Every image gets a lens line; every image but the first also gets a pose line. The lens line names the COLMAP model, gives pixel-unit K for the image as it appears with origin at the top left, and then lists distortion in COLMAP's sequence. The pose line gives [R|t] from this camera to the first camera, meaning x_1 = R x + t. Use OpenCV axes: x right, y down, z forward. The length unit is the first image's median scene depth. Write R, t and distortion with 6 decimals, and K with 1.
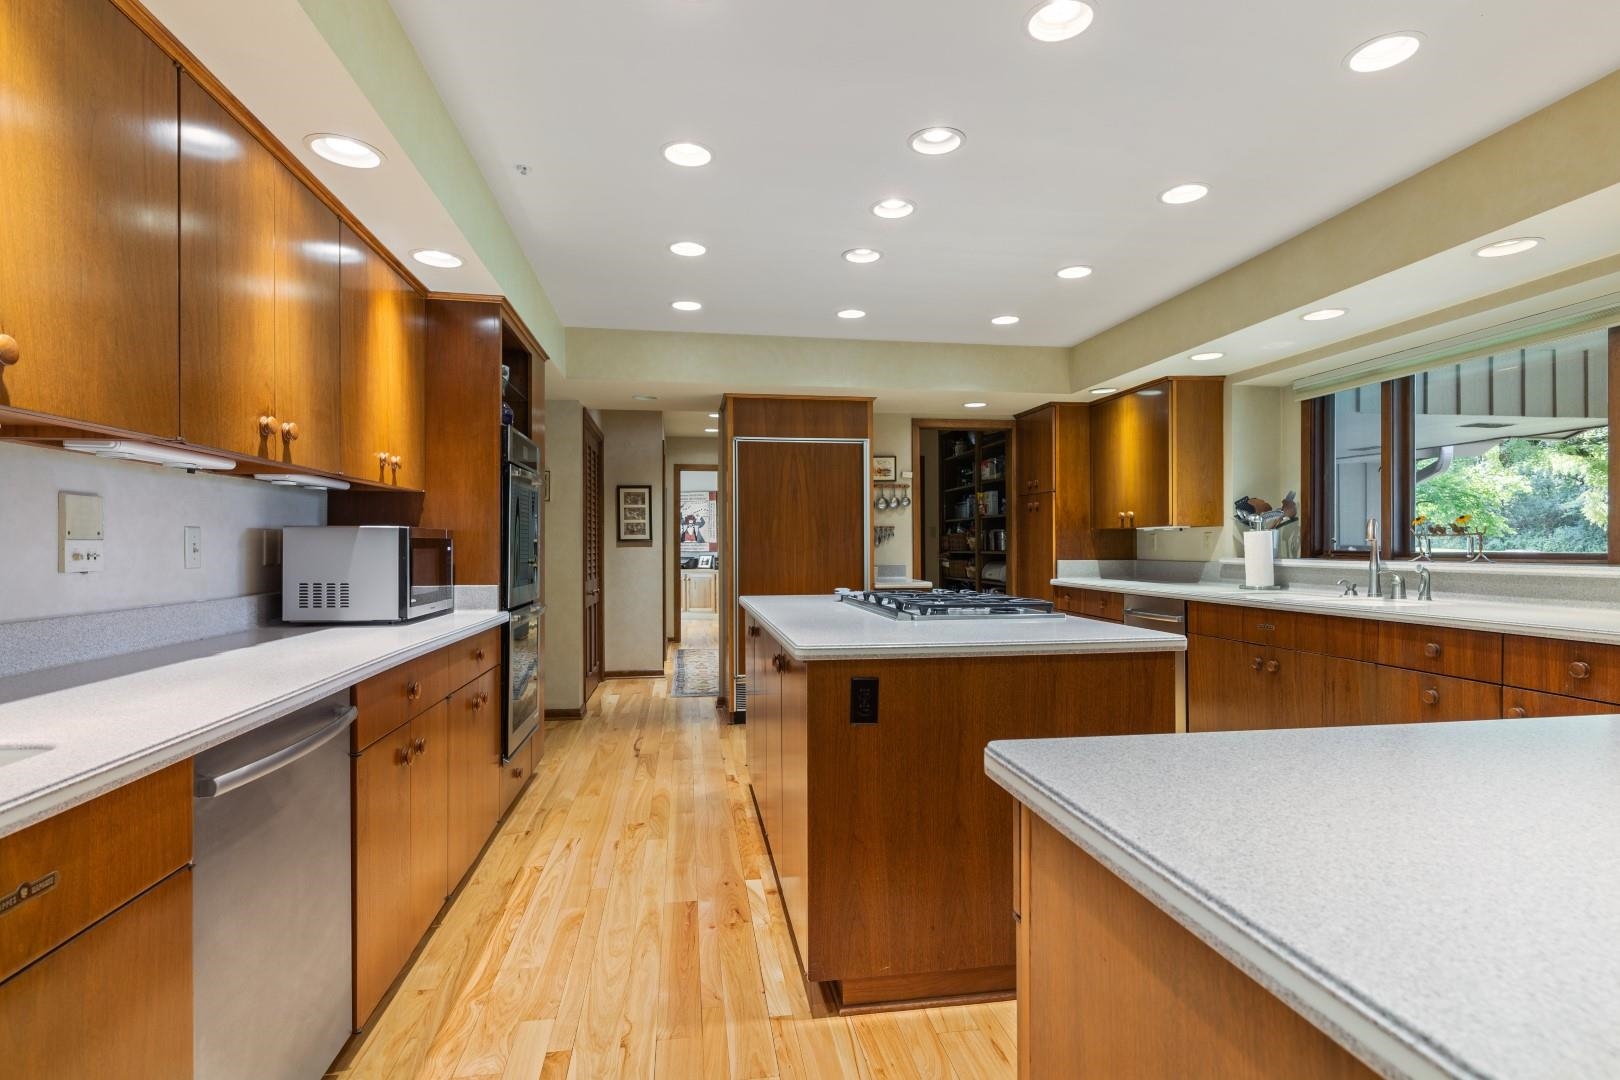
lens RADIAL K [[818.4, 0, 810.0], [0, 818.4, 540.0], [0, 0, 1]] dist [0.000616, 0.000165]
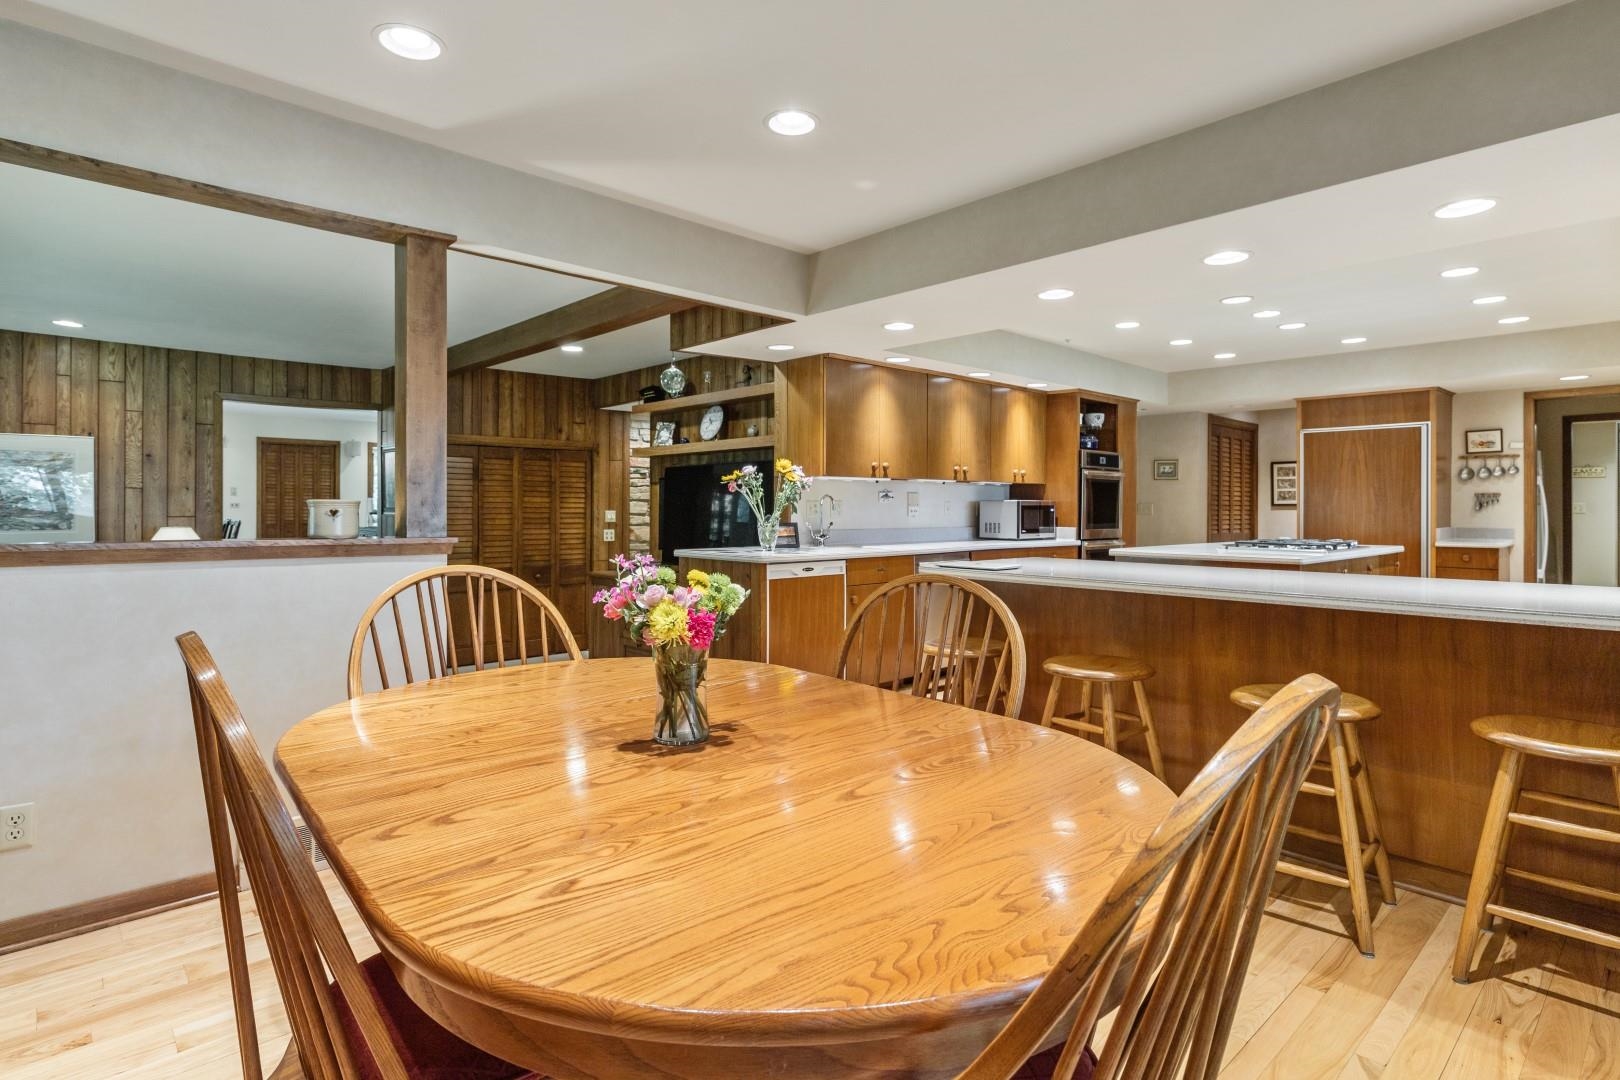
lens RADIAL K [[806.8, 0, 805.4], [0, 806.8, 526.5], [0, 0, 1]] dist [0.002527, 0.000696]
pose [[0.546510, 0.027016, -0.837017, 0.579011], [-0.000207, 0.999484, 0.032125, -0.008199], [0.837453, -0.017384, 0.546233, -0.419762]]
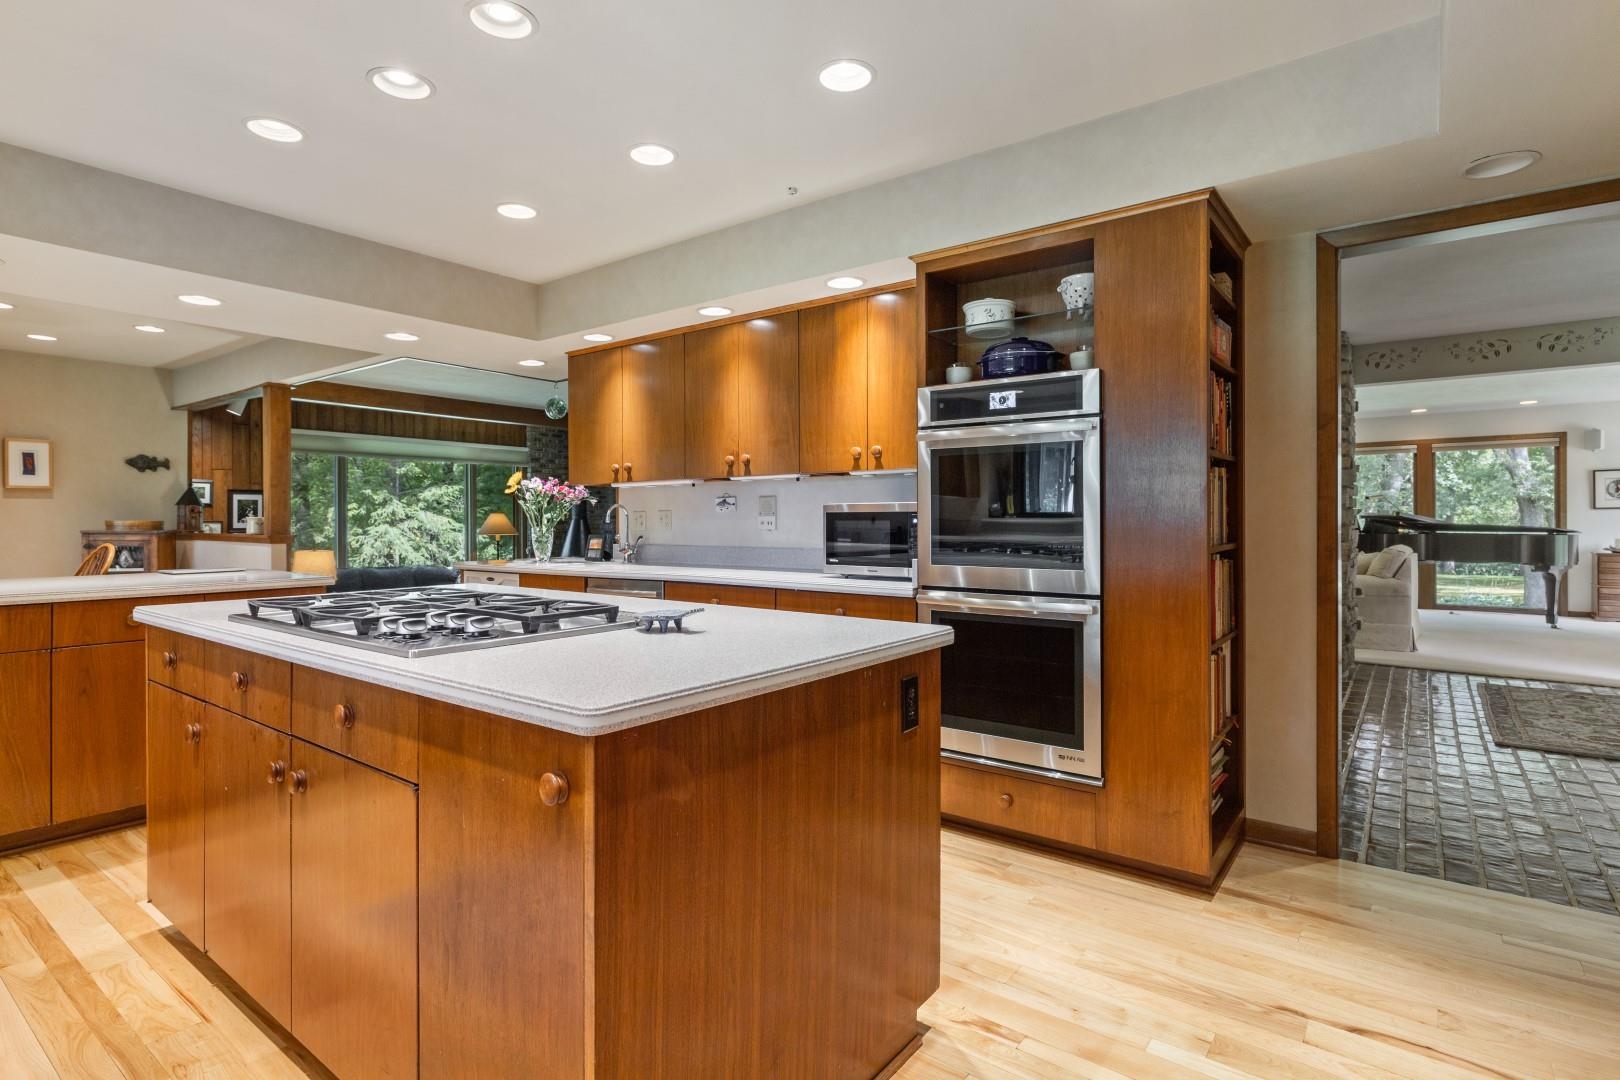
lens RADIAL K [[806.8, 0, 805.4], [0, 806.8, 526.5], [0, 0, 1]] dist [0.002527, 0.000696]
pose [[-0.725371, 0.000963, -0.688357, 0.218123], [0.002477, 0.999996, -0.001211, 0.010949], [0.688354, -0.002583, -0.725371, 0.952752]]
